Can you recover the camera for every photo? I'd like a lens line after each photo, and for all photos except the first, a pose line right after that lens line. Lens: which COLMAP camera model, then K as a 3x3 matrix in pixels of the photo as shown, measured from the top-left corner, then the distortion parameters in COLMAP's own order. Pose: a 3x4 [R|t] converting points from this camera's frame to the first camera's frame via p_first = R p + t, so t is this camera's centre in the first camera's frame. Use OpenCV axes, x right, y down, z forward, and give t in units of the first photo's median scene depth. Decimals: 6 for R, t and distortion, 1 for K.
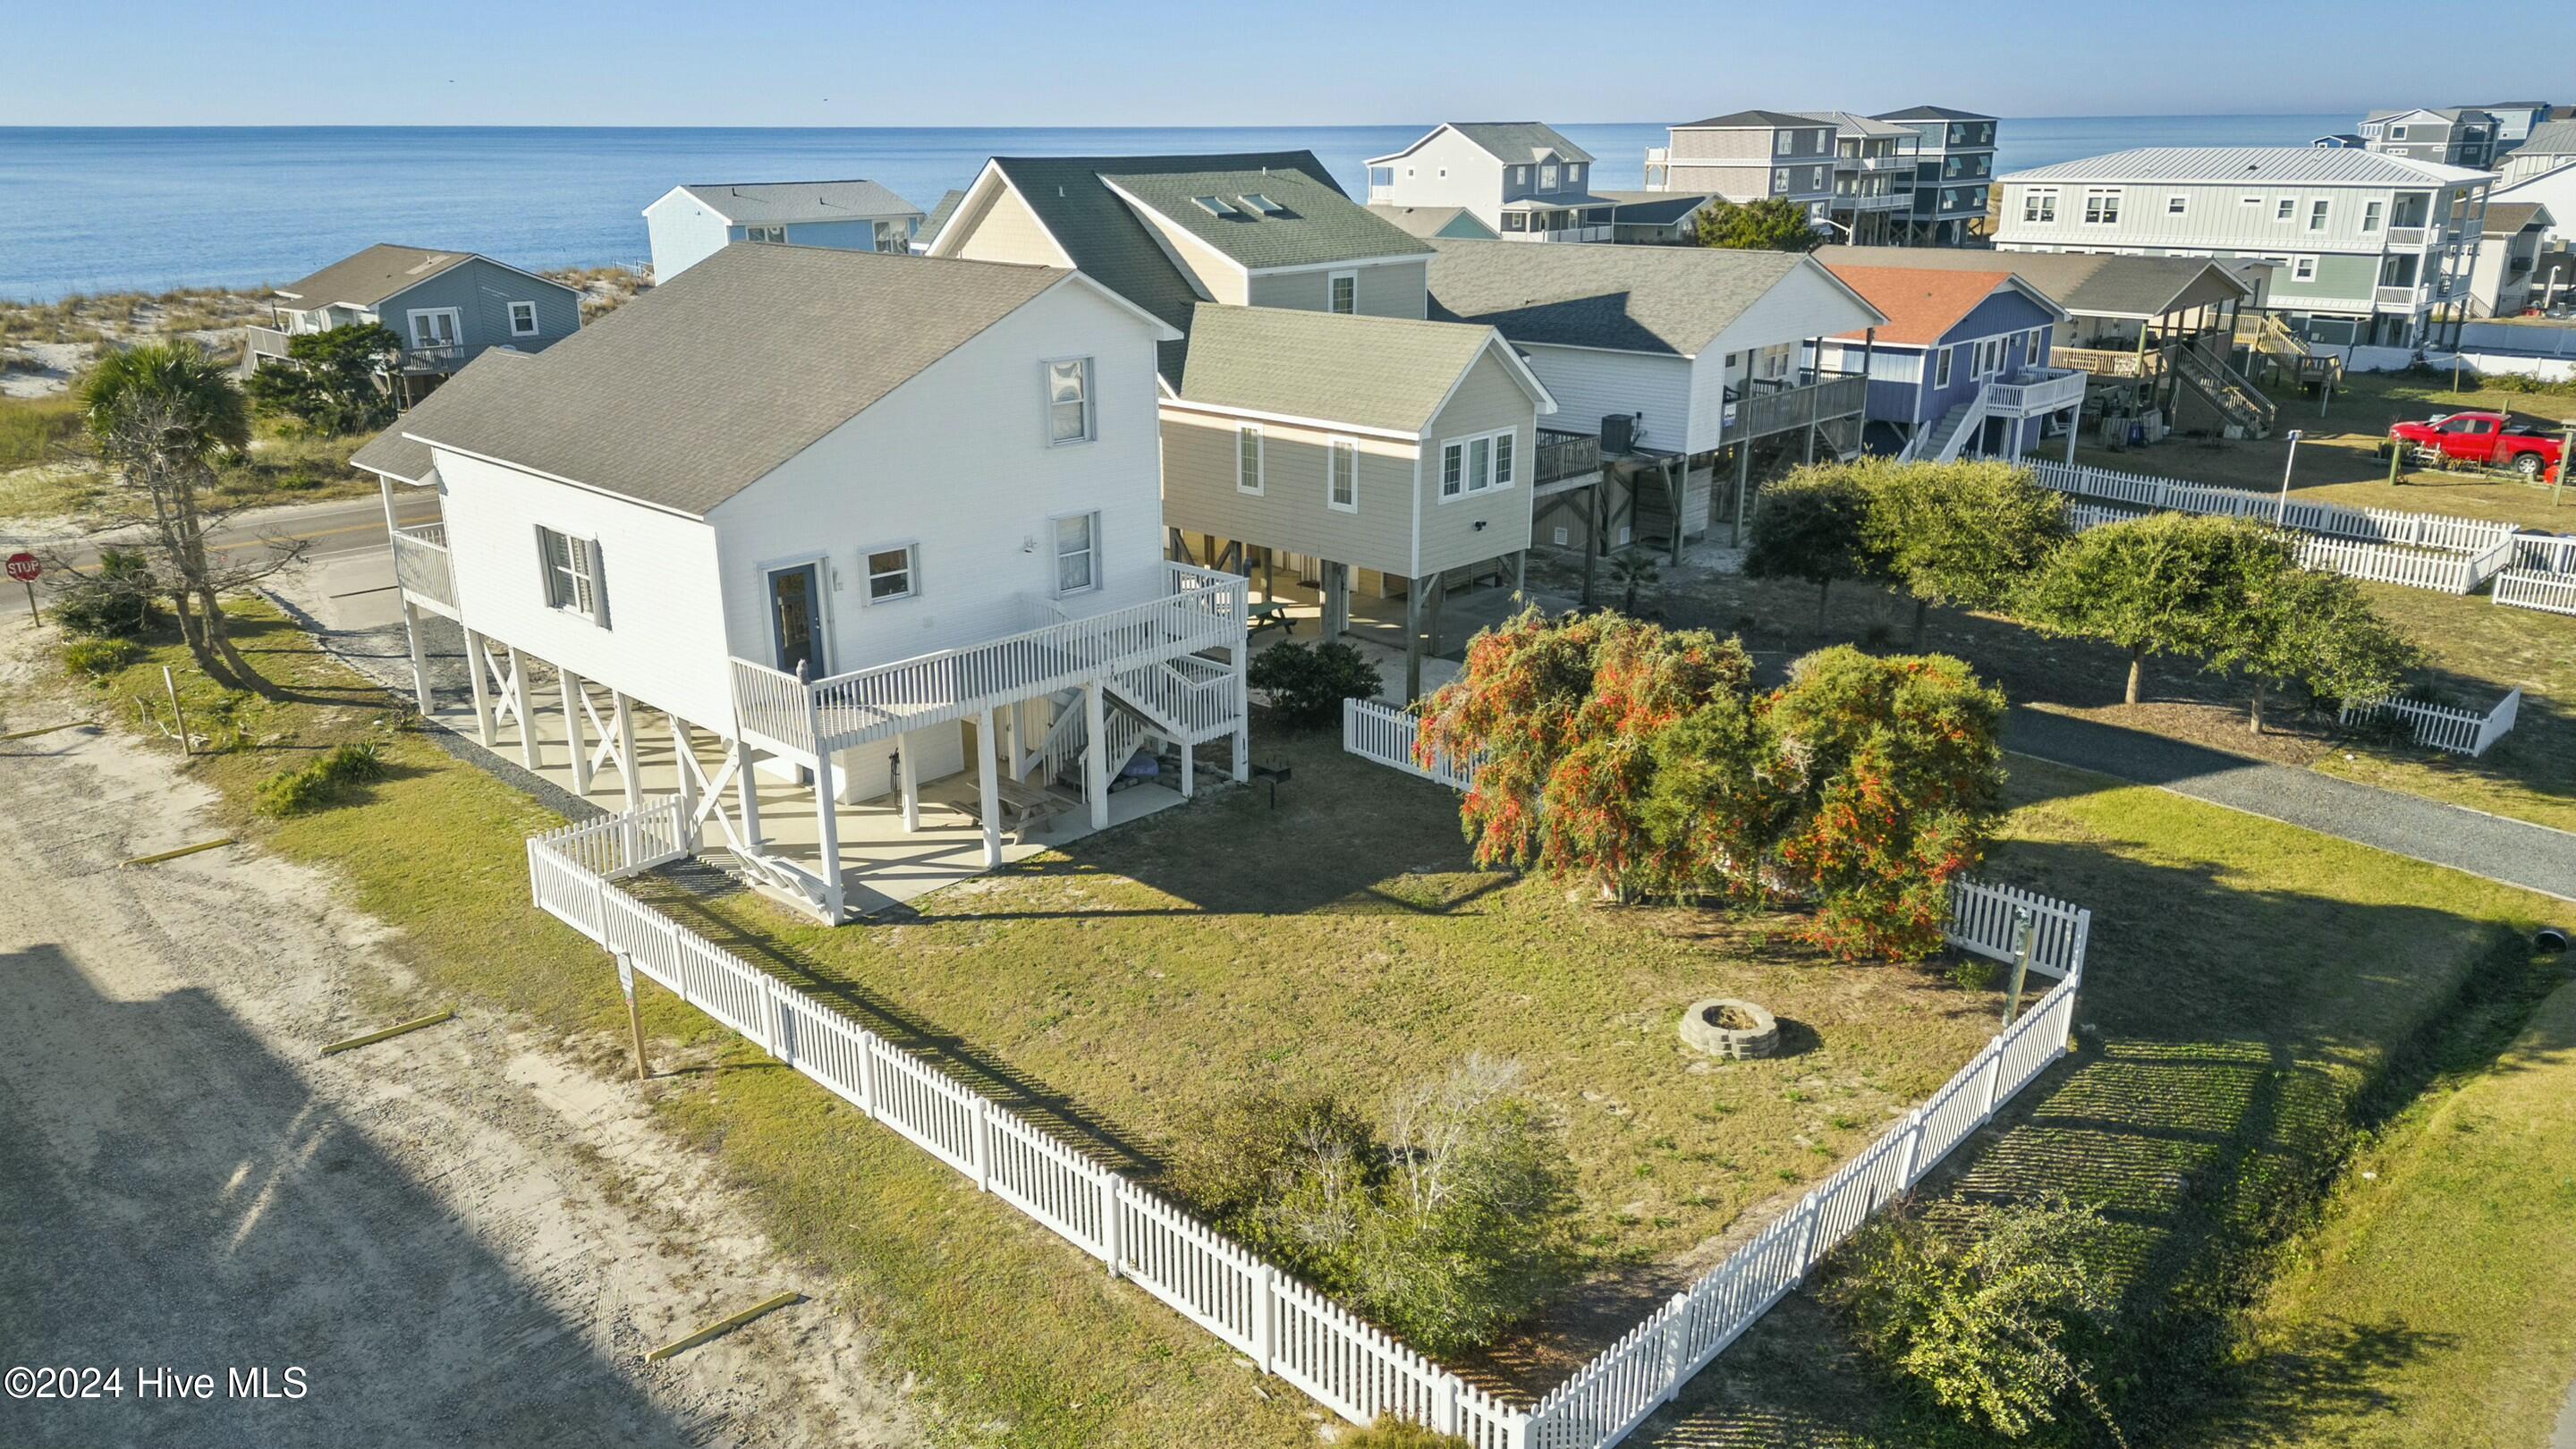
lens RADIAL K [[1791.2, 0, 1289.8], [0, 1791.2, 736.8], [0, 0, 1]] dist [0.076578, -0.063831]
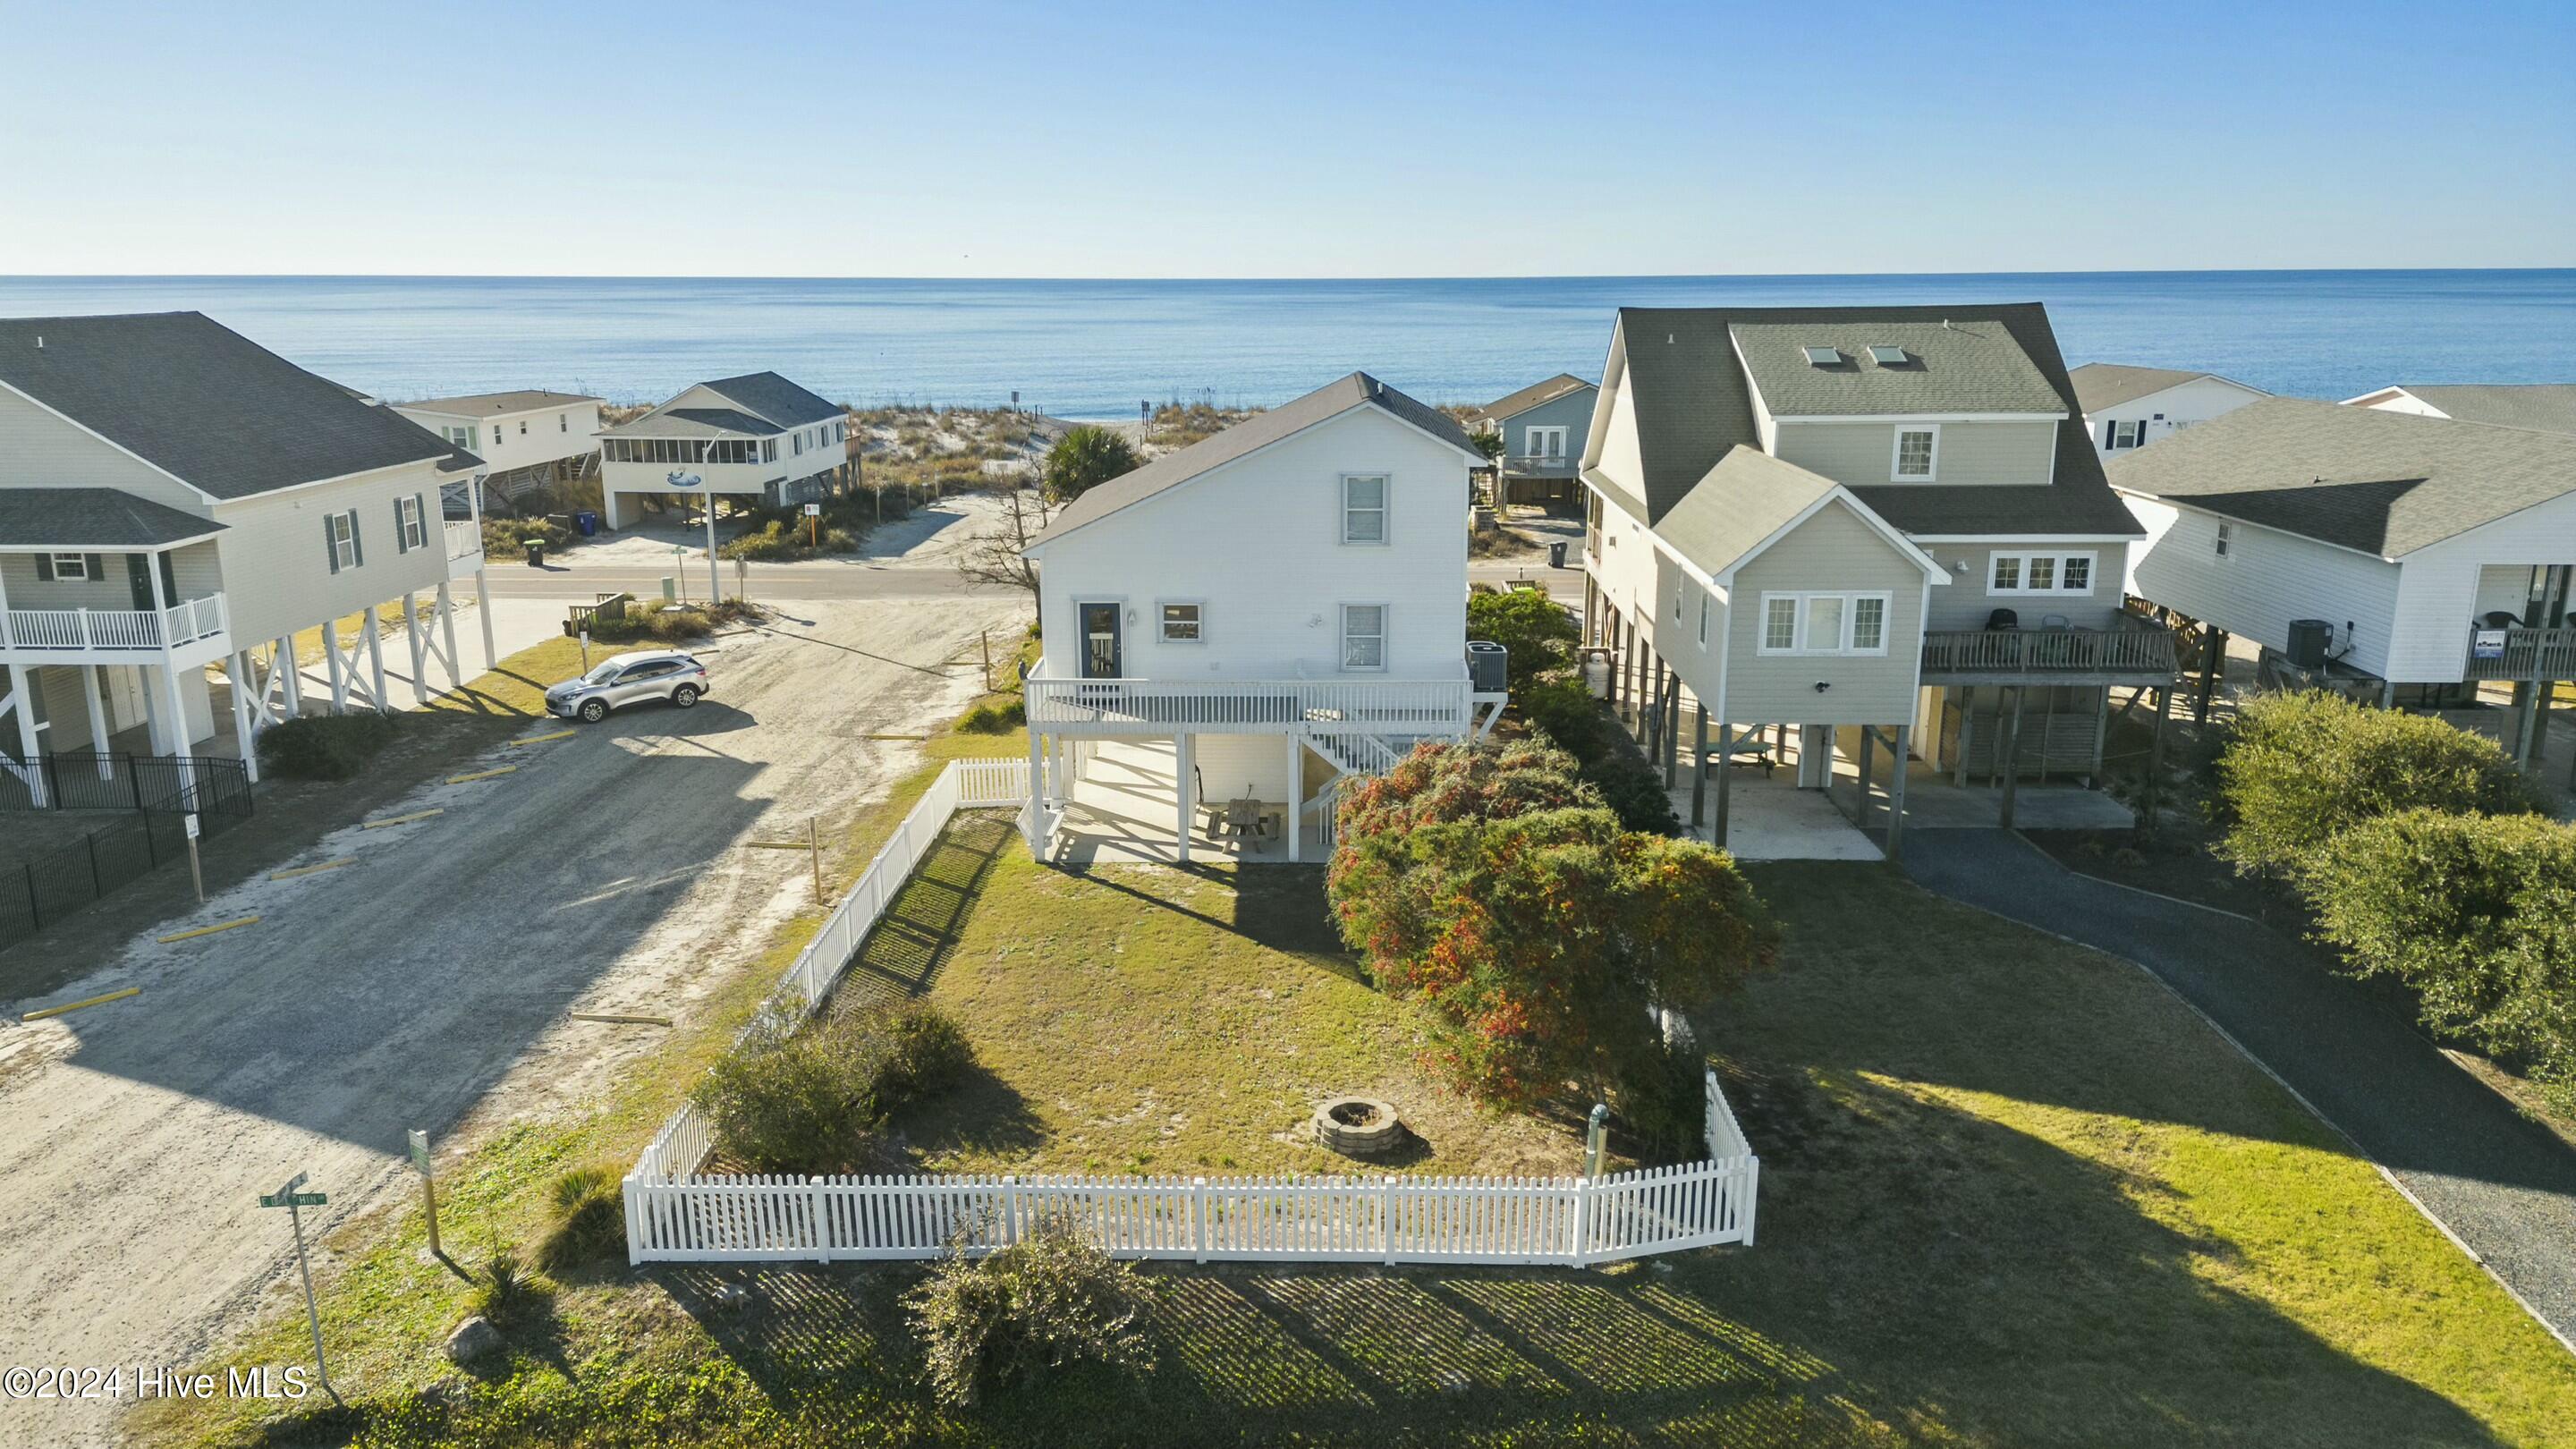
lens RADIAL K [[1791.2, 0, 1277.4], [0, 1791.2, 709.6], [0, 0, 1]] dist [0.076578, -0.063831]
pose [[0.676189, 0.176242, -0.715337, 0.751692], [-0.237953, 0.971171, 0.014343, -0.063507], [0.697242, 0.160518, 0.698632, 0.159380]]
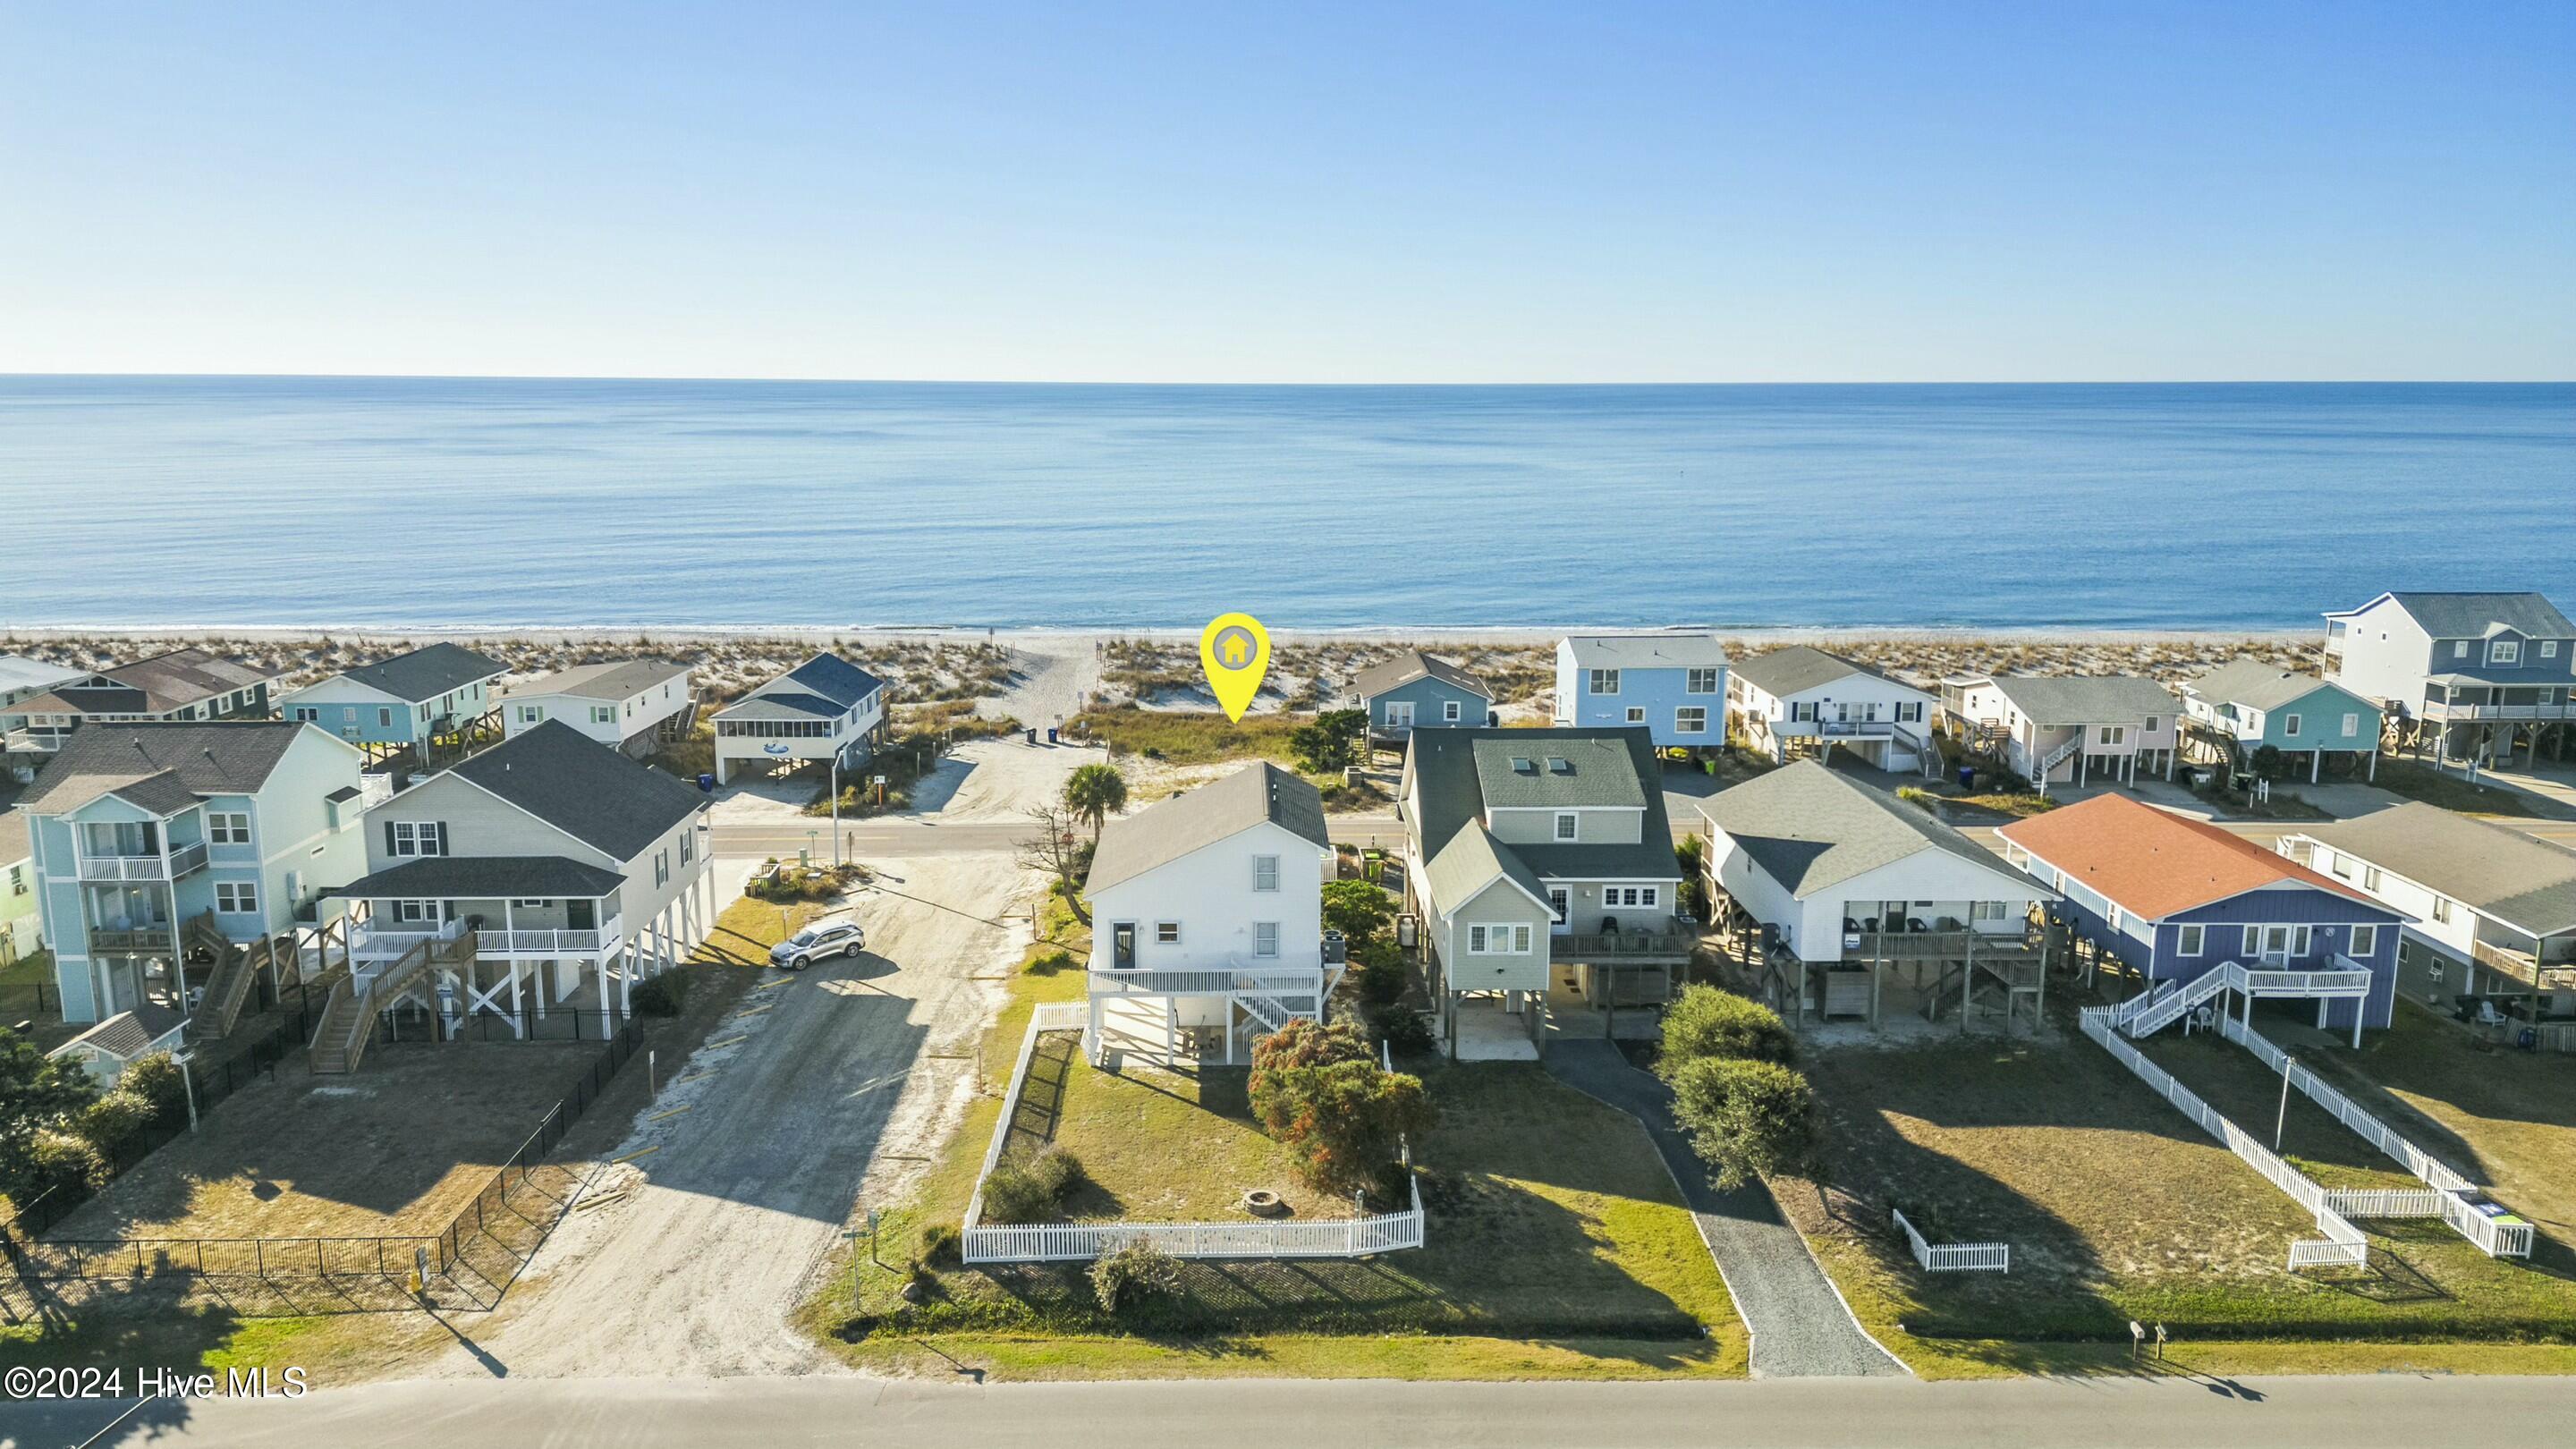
lens RADIAL K [[1791.2, 0, 1283.4], [0, 1791.2, 679.6], [0, 0, 1]] dist [0.076578, -0.063831]
pose [[0.713458, 0.123114, -0.689798, 1.495245], [-0.233034, 0.970096, -0.067886, -0.290951], [0.660813, 0.209180, 0.720812, -0.696193]]
